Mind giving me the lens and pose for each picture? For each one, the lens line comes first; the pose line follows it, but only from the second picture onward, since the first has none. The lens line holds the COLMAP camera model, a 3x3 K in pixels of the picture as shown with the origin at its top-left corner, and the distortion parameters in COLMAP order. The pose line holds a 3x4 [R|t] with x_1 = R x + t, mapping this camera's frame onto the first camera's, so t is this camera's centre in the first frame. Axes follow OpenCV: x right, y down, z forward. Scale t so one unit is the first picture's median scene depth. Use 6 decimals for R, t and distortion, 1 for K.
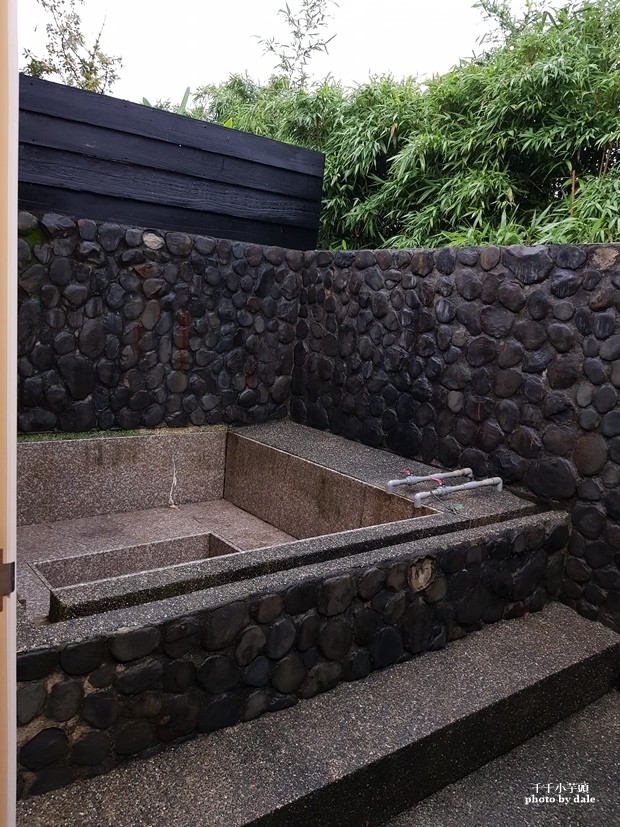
lens RADIAL K [[654.4, 0, 314.0], [0, 654.4, 415.8], [0, 0, 1]] dist [0.059160, -0.094959]
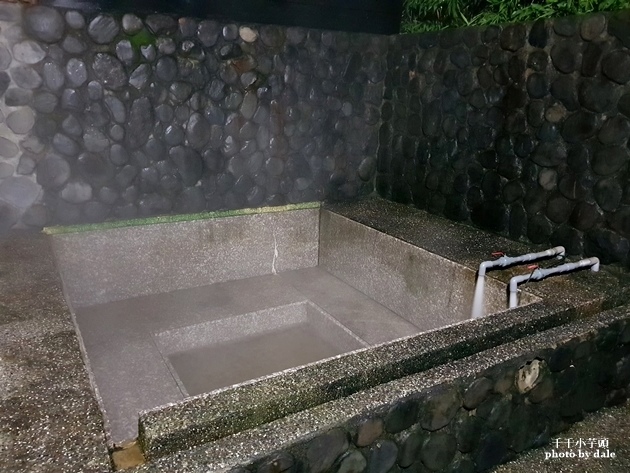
lens RADIAL K [[498.5, 0, 309.5], [0, 498.5, 239.1], [0, 0, 1]] dist [0.059160, -0.094959]
pose [[0.987721, -0.008380, -0.156002, -0.027465], [0.027446, 0.992338, 0.120466, -0.041181], [0.153797, -0.123269, 0.980383, 0.235017]]
